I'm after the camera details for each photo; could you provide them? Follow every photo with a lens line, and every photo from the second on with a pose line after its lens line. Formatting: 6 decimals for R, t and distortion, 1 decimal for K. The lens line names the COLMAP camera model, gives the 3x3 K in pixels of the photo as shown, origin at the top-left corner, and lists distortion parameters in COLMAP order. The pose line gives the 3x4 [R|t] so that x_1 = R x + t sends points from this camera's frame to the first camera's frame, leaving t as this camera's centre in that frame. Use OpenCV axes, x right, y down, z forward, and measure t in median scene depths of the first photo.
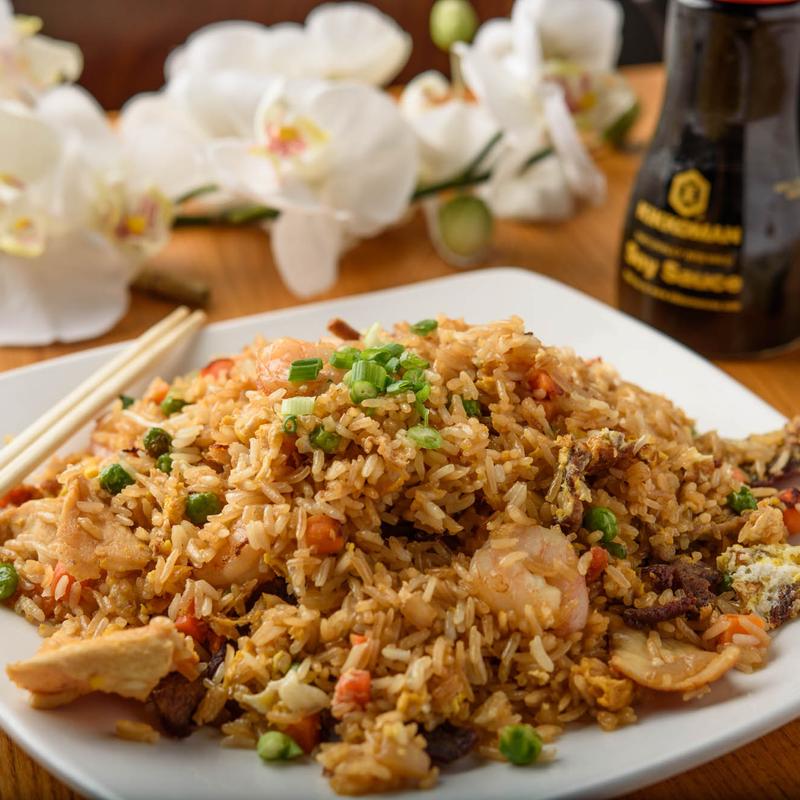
lens RADIAL K [[2037.1, 0, 400.0], [0, 2037.1, 400.0], [0, 0, 1]] dist [-0.080065, -0.048454]
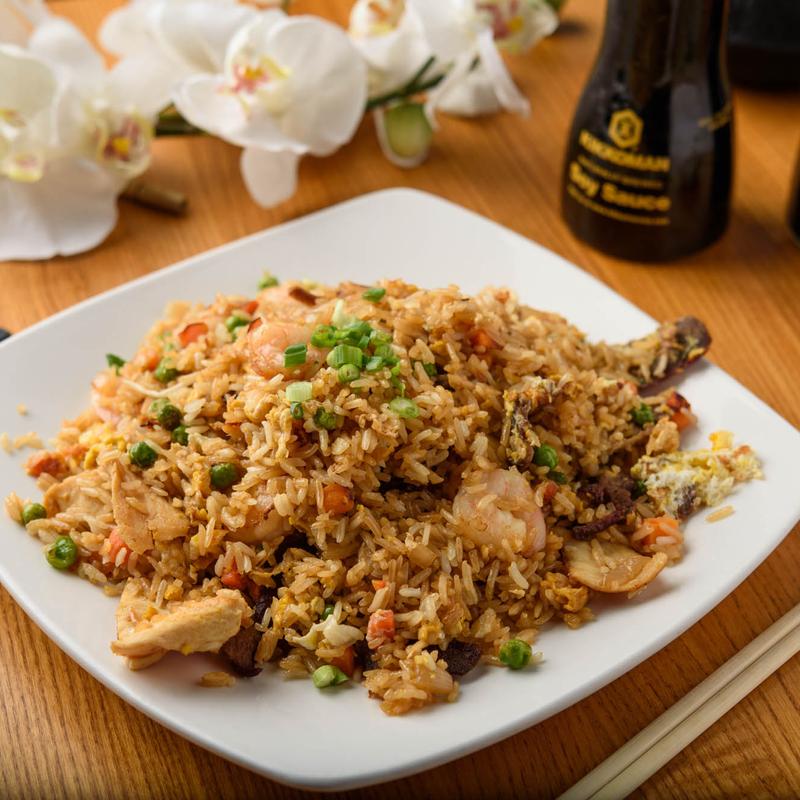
lens RADIAL K [[2037.1, 0, 400.0], [0, 2037.1, 400.0], [0, 0, 1]] dist [-0.080065, -0.048454]
pose [[0.983375, -0.106508, 0.147072, -0.174463], [0.076506, 0.977540, 0.196374, -0.233110], [-0.164684, -0.181858, 0.969436, -0.206171]]
